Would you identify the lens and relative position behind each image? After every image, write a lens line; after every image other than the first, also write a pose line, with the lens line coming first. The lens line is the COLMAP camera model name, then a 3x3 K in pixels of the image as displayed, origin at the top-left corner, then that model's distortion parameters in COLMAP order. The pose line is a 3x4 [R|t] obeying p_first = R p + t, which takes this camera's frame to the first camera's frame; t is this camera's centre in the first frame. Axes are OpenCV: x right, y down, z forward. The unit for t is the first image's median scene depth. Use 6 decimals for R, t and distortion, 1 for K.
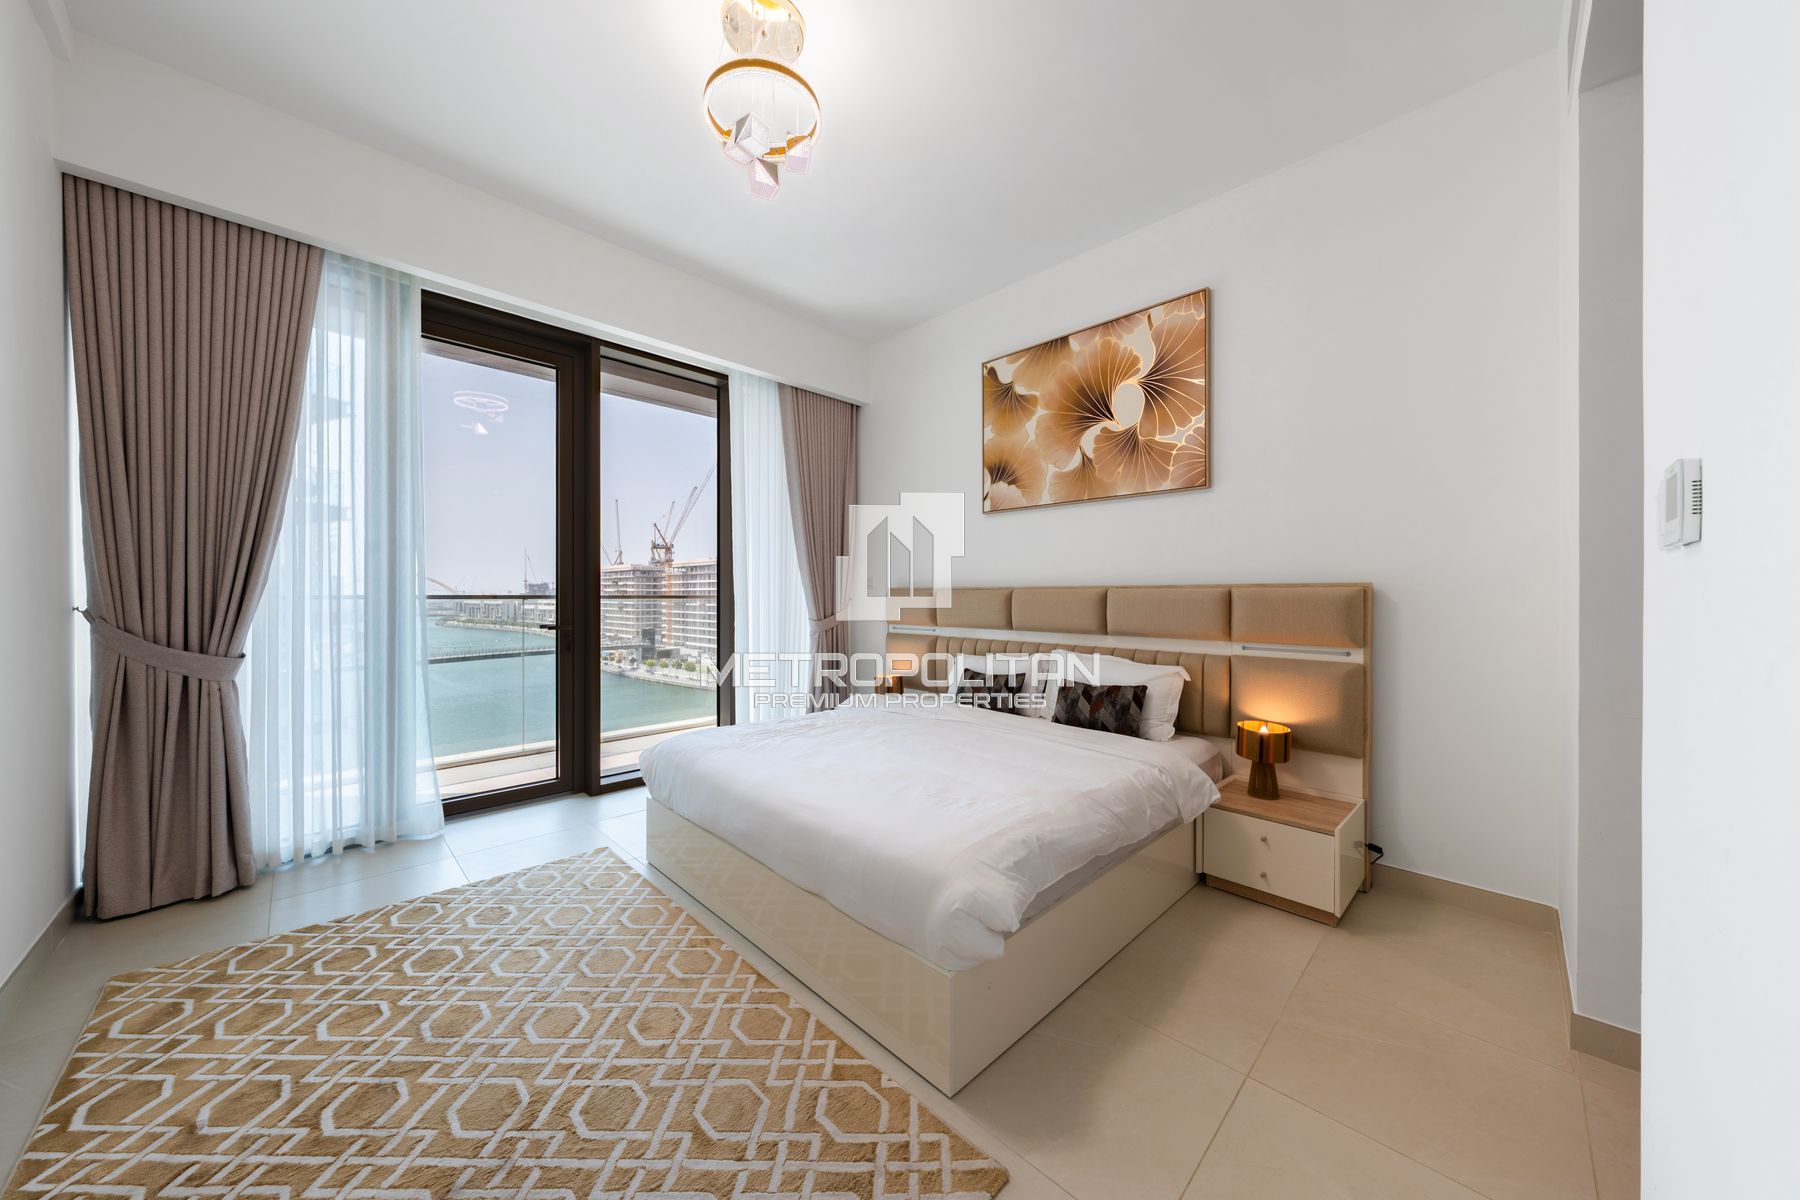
lens RADIAL K [[598.6, 0, 889.5], [0, 598.6, 597.0], [0, 0, 1]] dist [-0.000314, 0.000034]
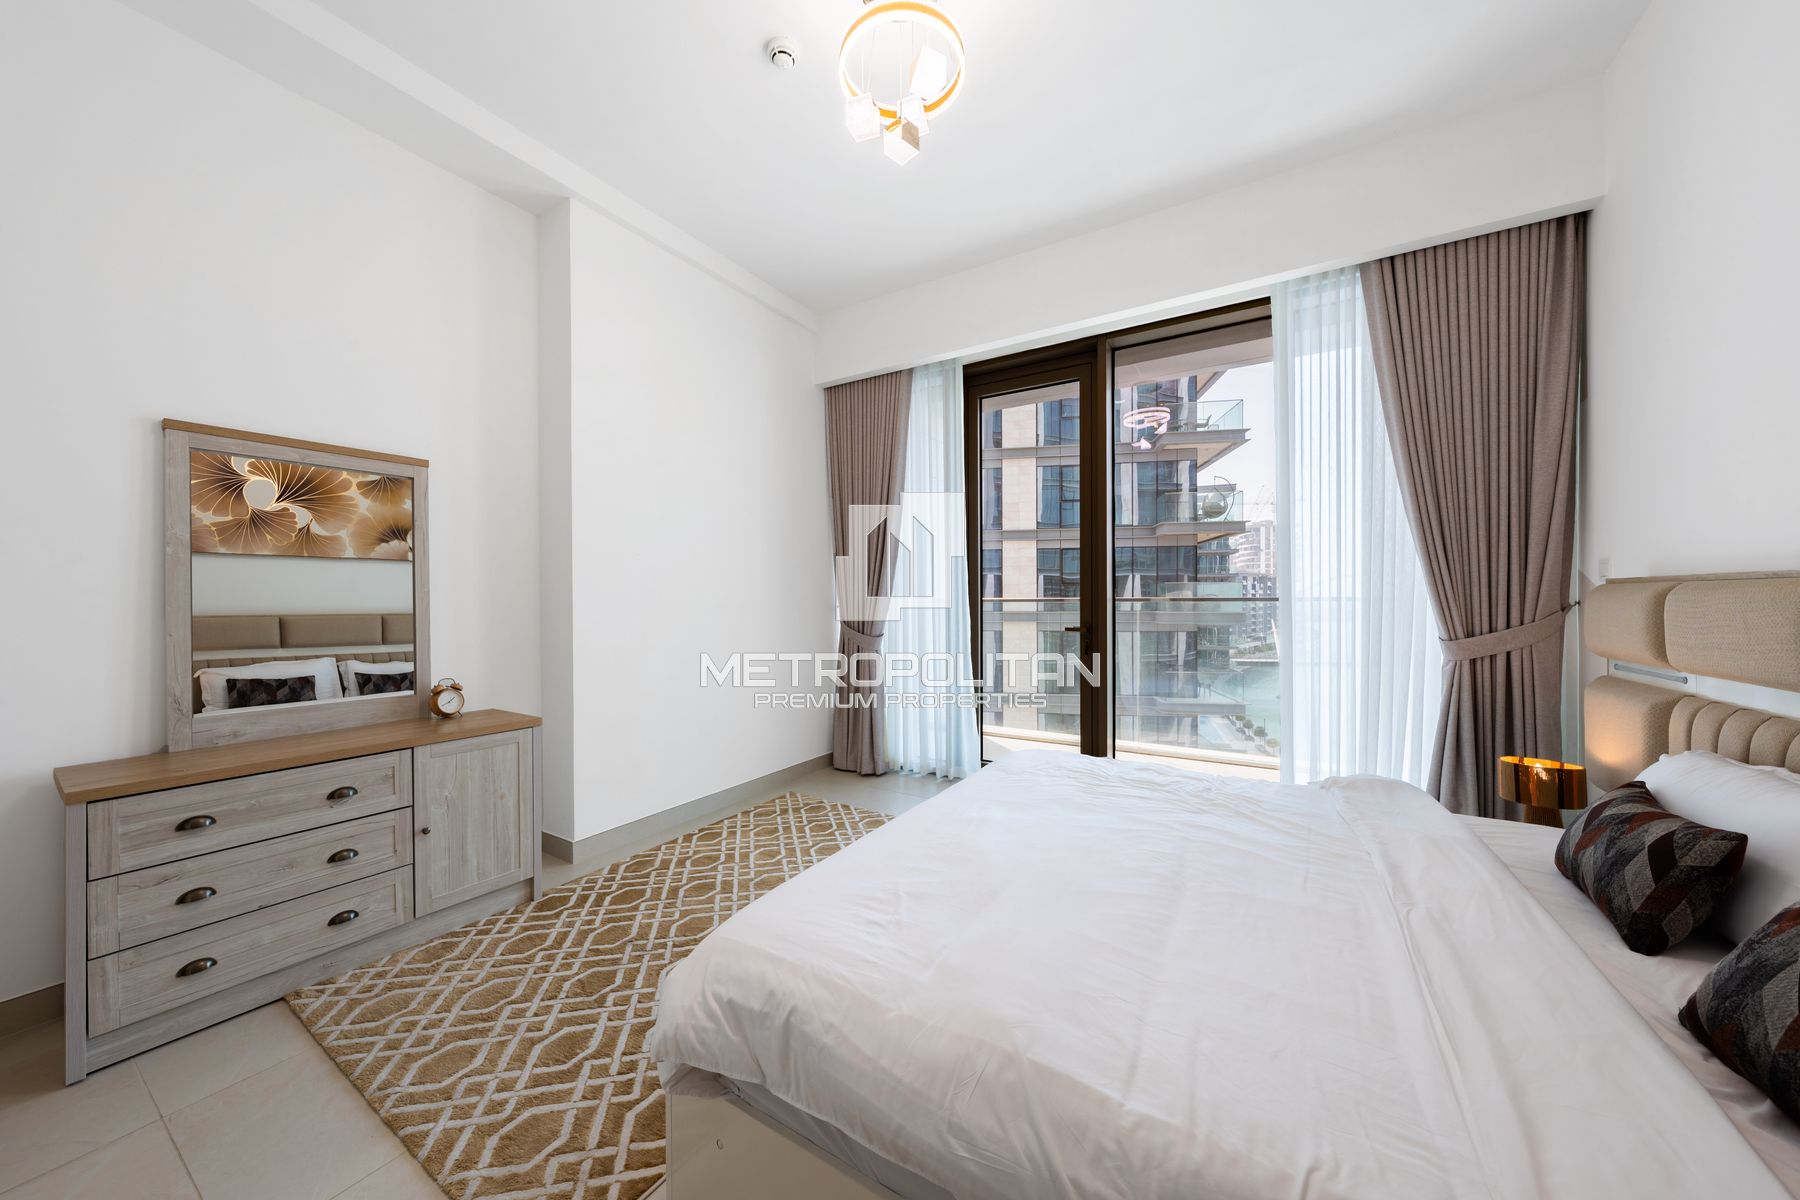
lens RADIAL K [[613.6, 0, 900.0], [0, 613.6, 600.0], [0, 0, 1]] dist [0.000936, 0.000029]
pose [[0.247511, 0.006061, -0.968866, 0.489684], [0.008996, 0.999923, 0.008554, -0.013698], [0.968843, -0.010833, 0.247437, 0.528415]]
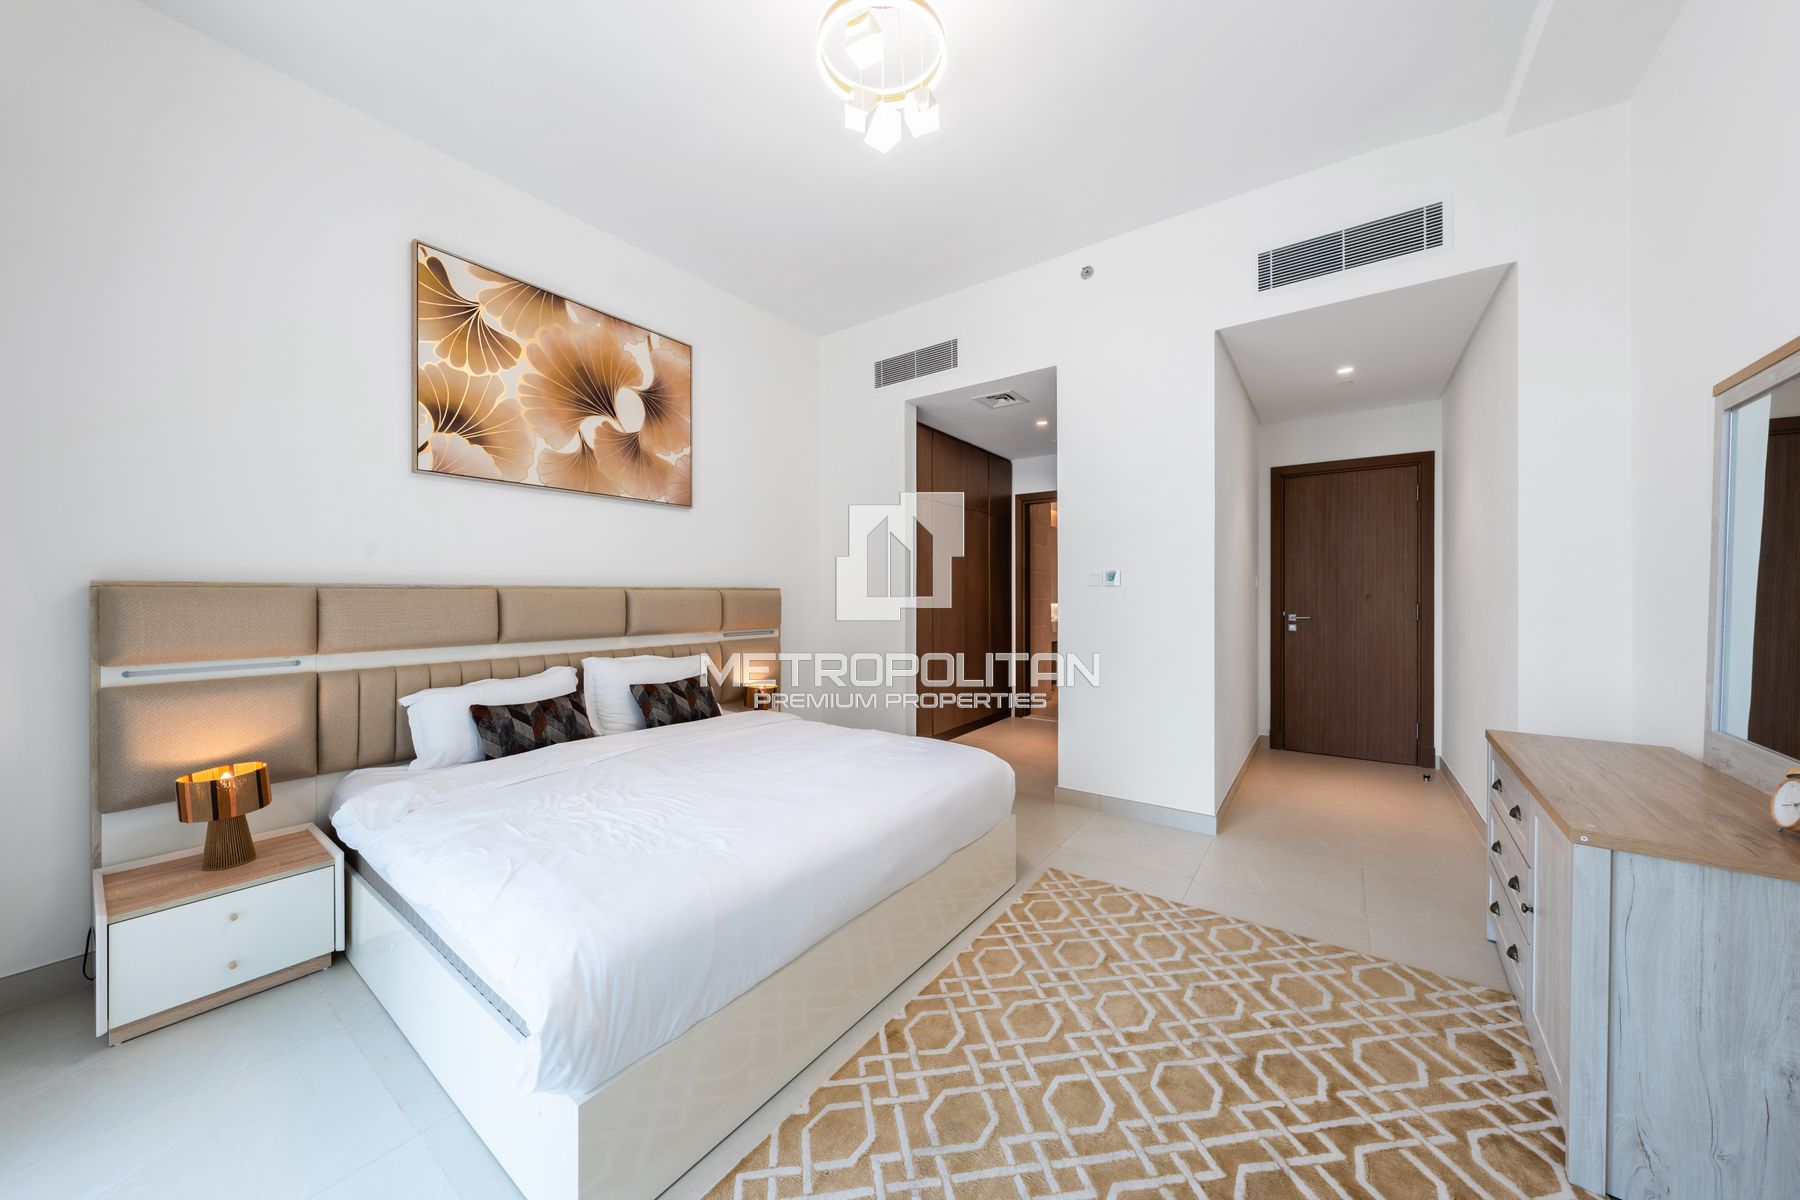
lens RADIAL K [[606.2, 0, 903.1], [0, 606.2, 591.5], [0, 0, 1]] dist [0.000941, 0.000071]
pose [[-0.169002, 0.004590, 0.985605, -0.750647], [0.005349, 0.999979, -0.003739, -0.004770], [-0.985601, 0.004640, -0.169023, 0.764289]]
